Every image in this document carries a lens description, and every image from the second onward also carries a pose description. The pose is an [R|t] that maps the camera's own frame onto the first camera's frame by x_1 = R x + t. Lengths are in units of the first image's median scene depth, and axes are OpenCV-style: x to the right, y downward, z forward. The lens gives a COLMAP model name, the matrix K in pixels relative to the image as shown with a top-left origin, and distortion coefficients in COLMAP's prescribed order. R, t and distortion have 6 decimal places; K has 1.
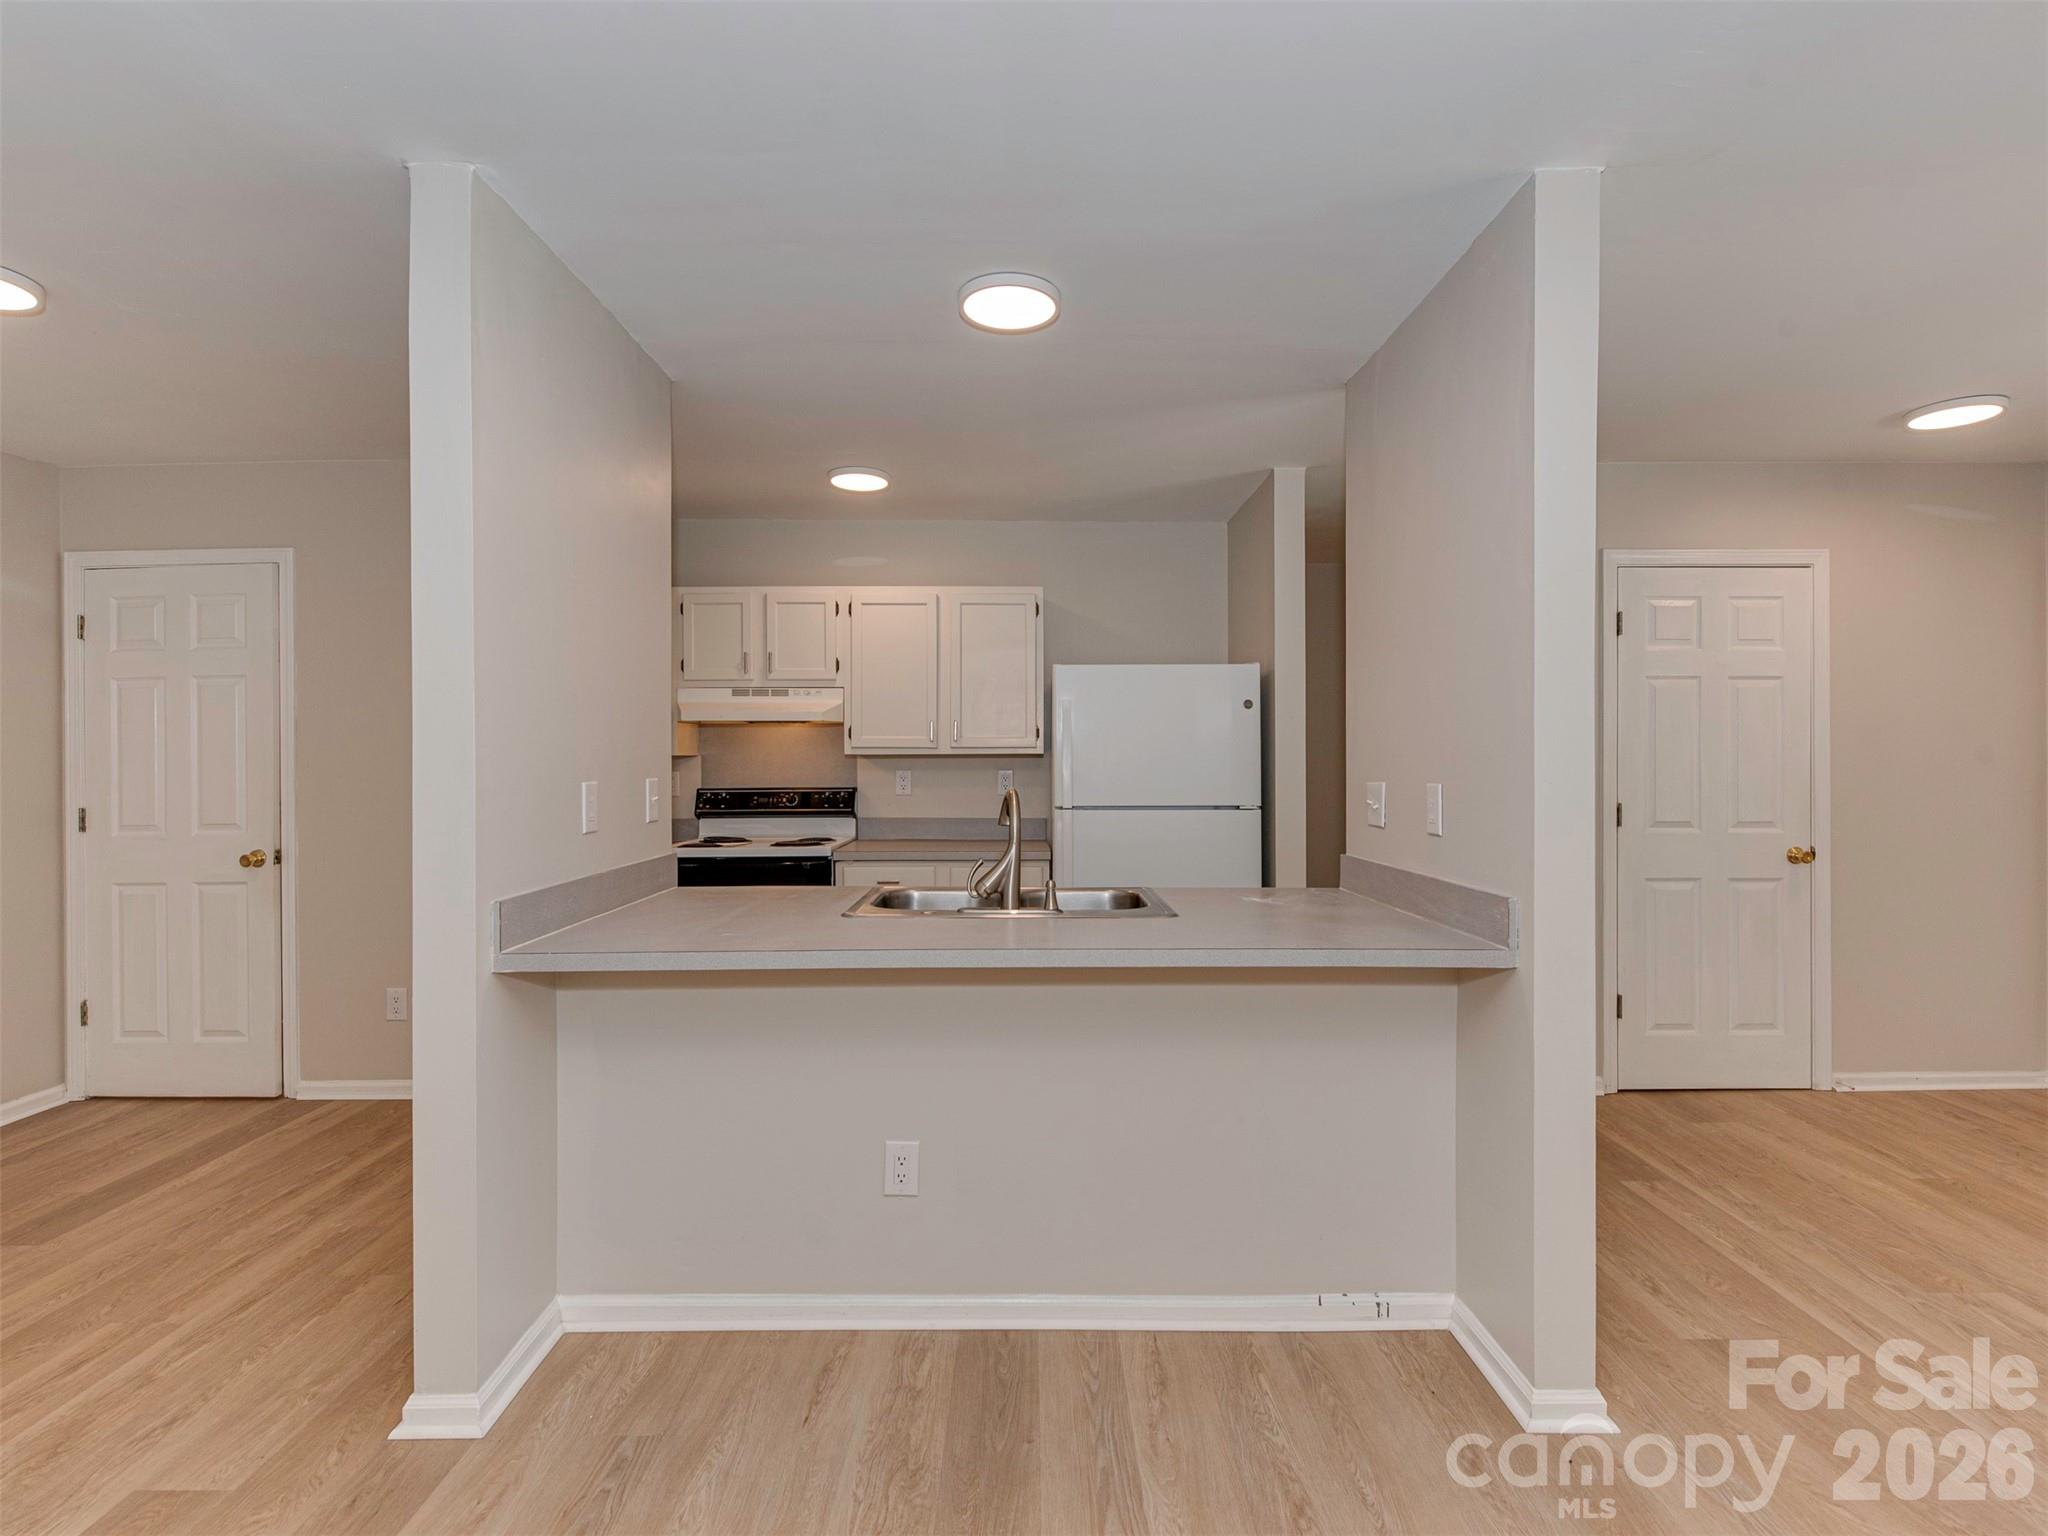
lens RADIAL K [[949.4, 0, 1024.0], [0, 949.4, 768.0], [0, 0, 1]] dist [0.000757, 0.000142]
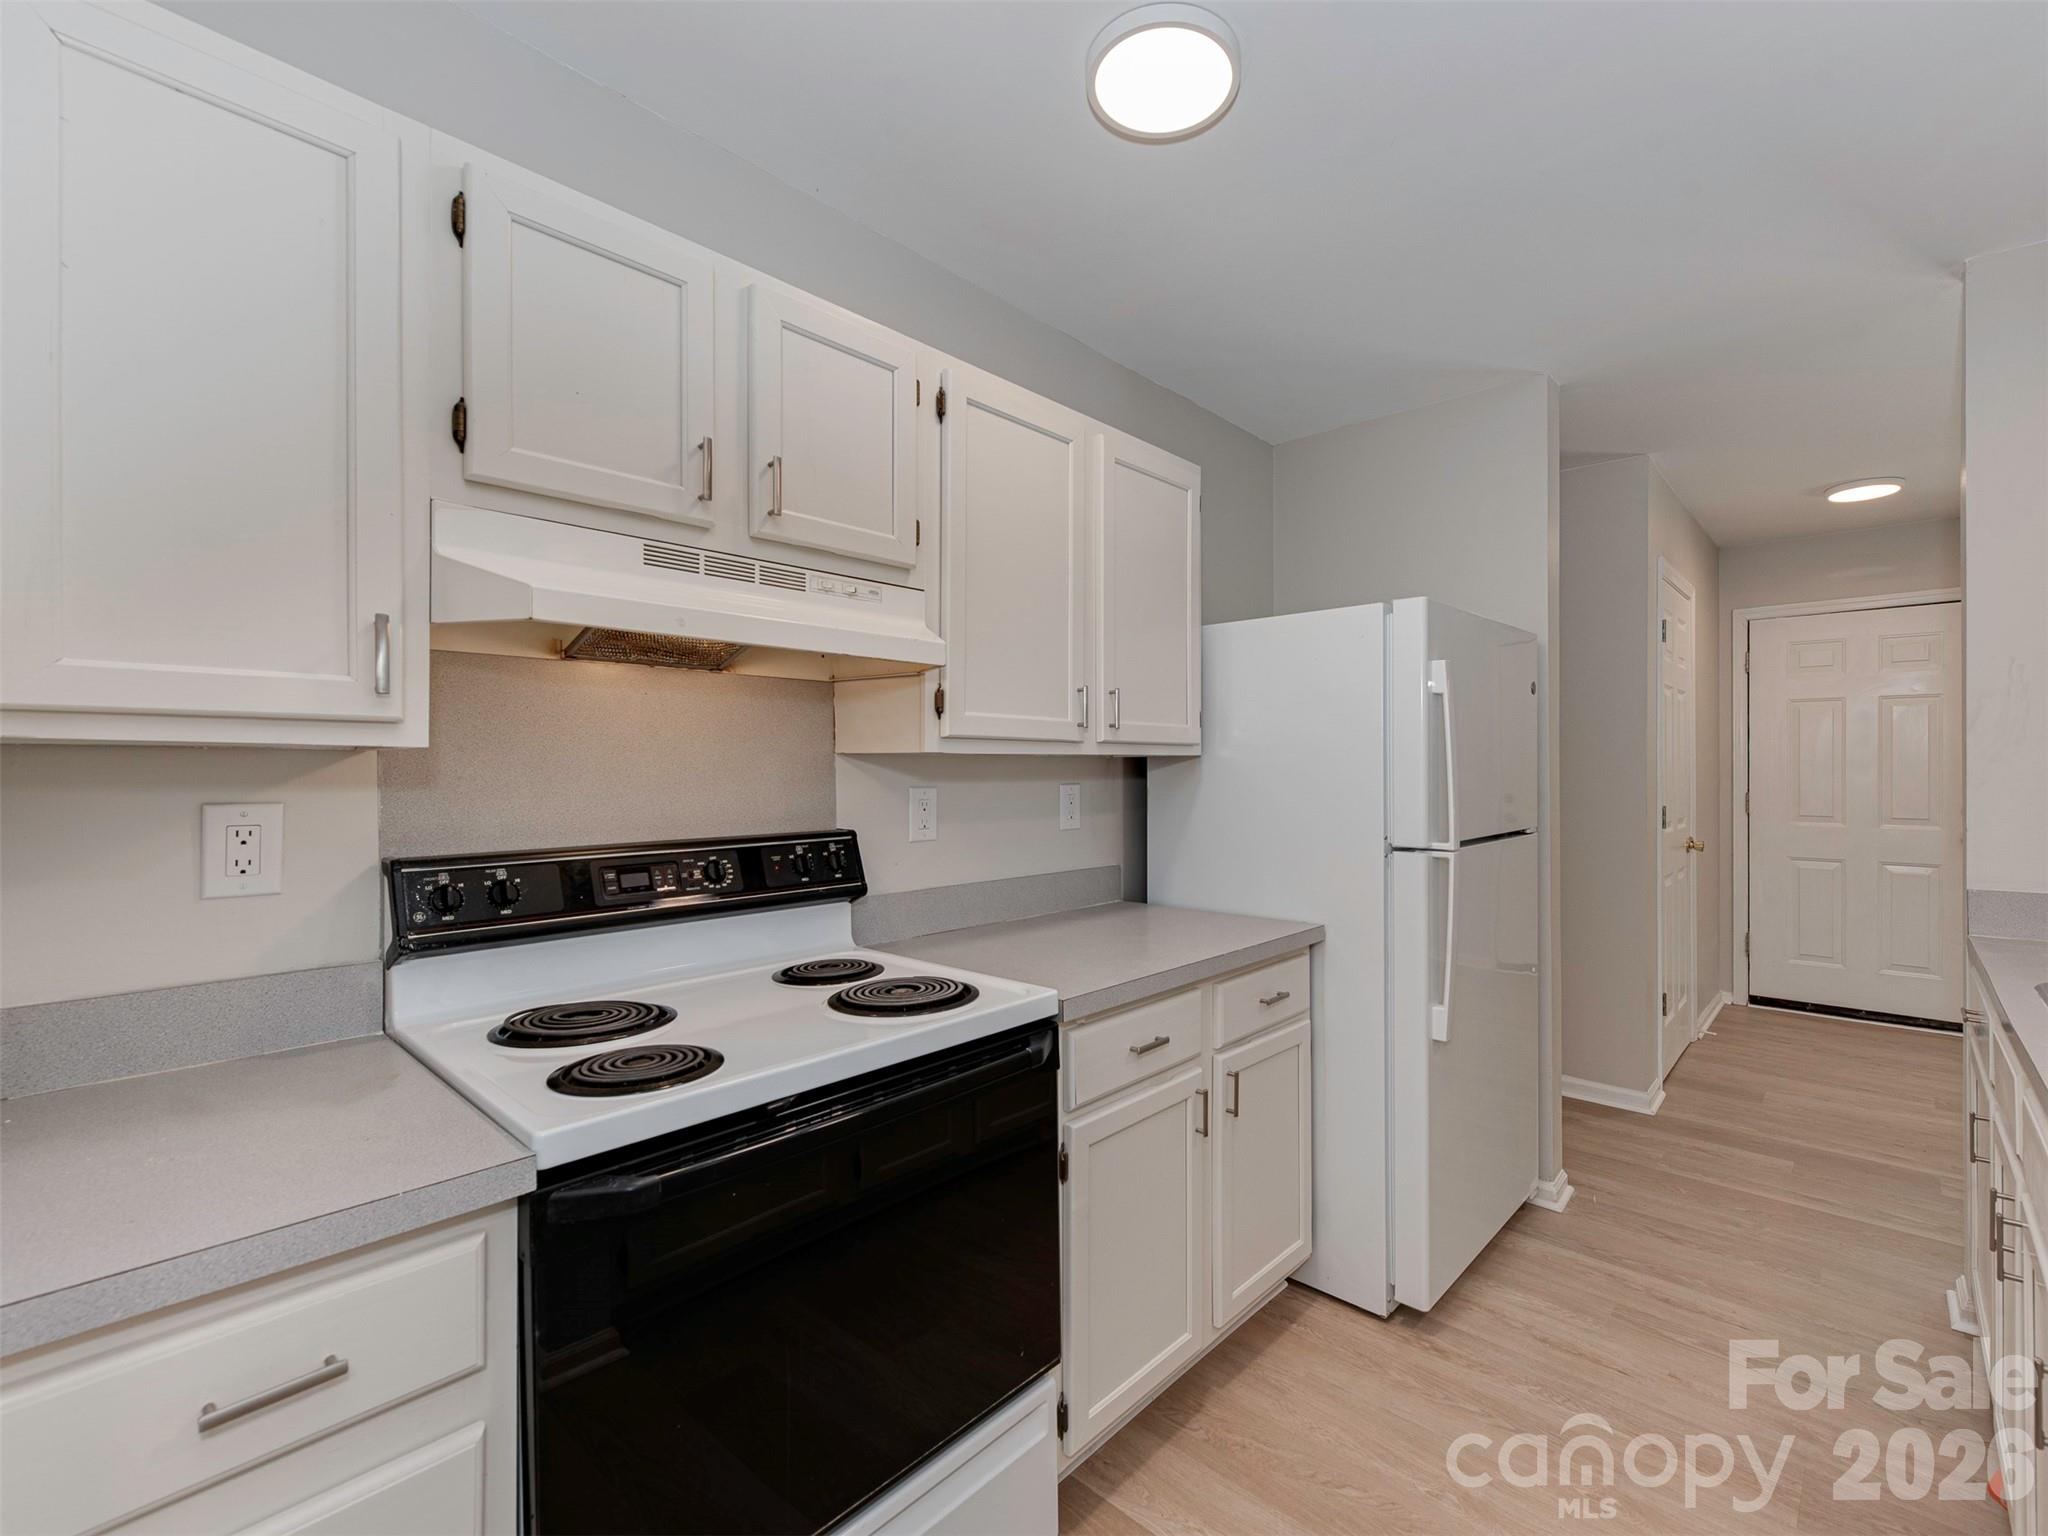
lens RADIAL K [[898.4, 0, 1047.8], [0, 898.4, 769.9], [0, 0, 1]] dist [0.012067, 0.000041]
pose [[0.675360, 0.003692, 0.737479, -0.441646], [0.004169, 0.999952, -0.008824, -0.003663], [-0.737476, 0.009034, 0.675312, 0.700062]]
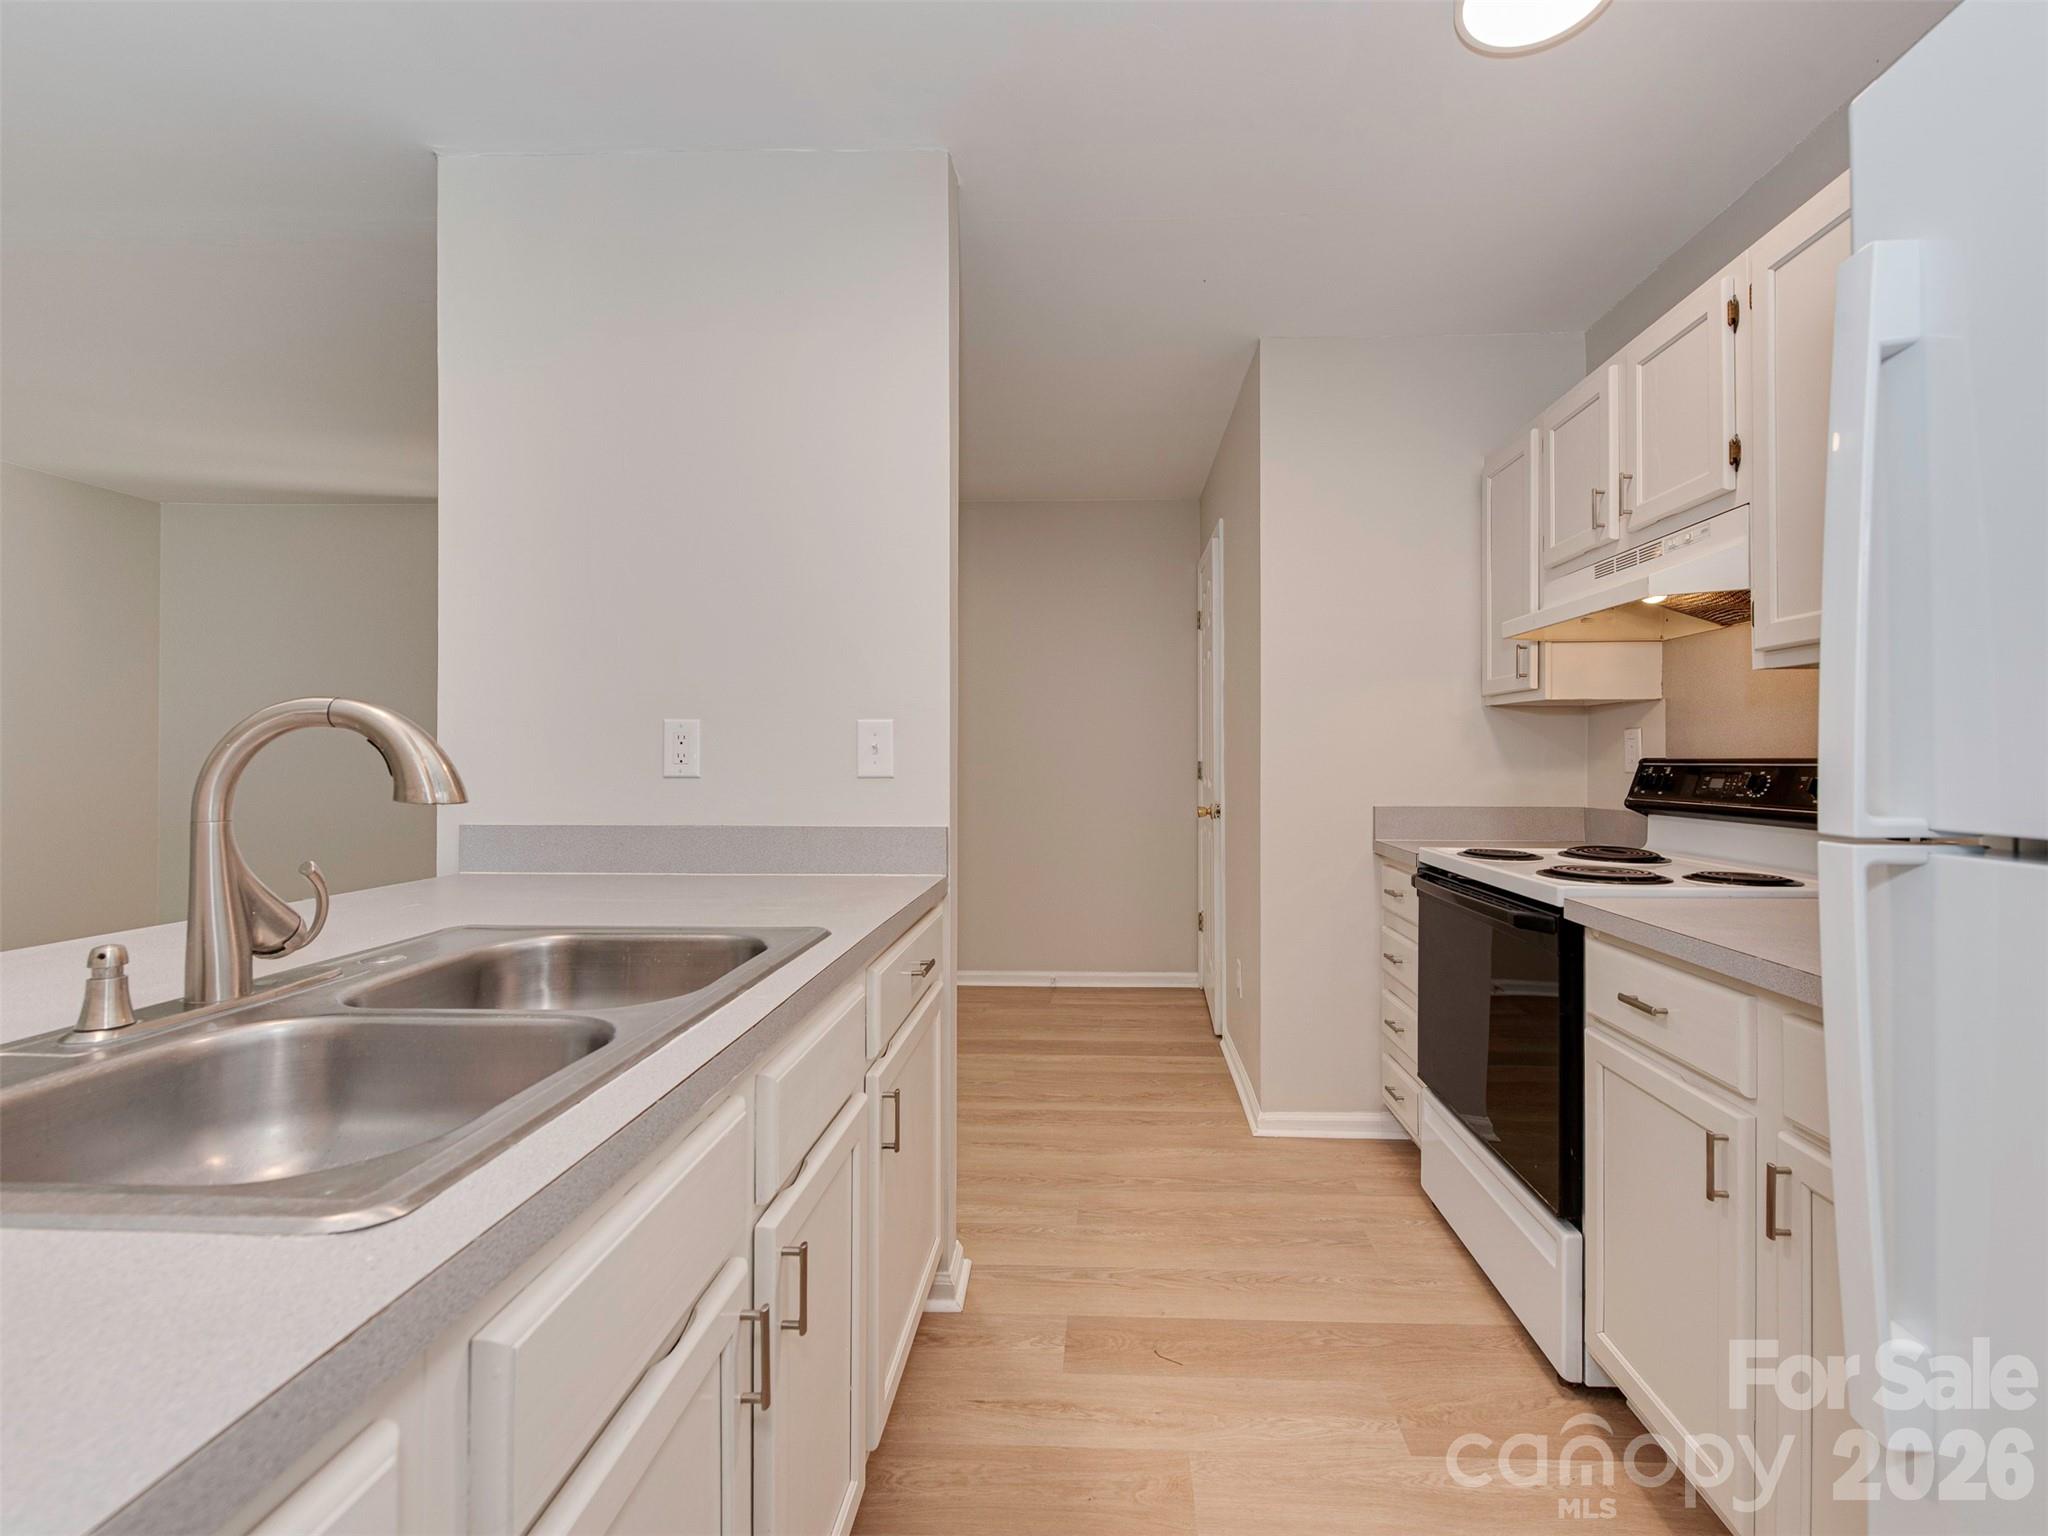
lens RADIAL K [[881.2, 0, 1069.8], [0, 881.2, 746.0], [0, 0, 1]] dist [0.000959, -0.000197]
pose [[-0.033107, -0.003605, -0.999445, 0.186205], [-0.003852, 0.999987, -0.003480, 0.018558], [0.999444, 0.003735, -0.033120, 0.731408]]
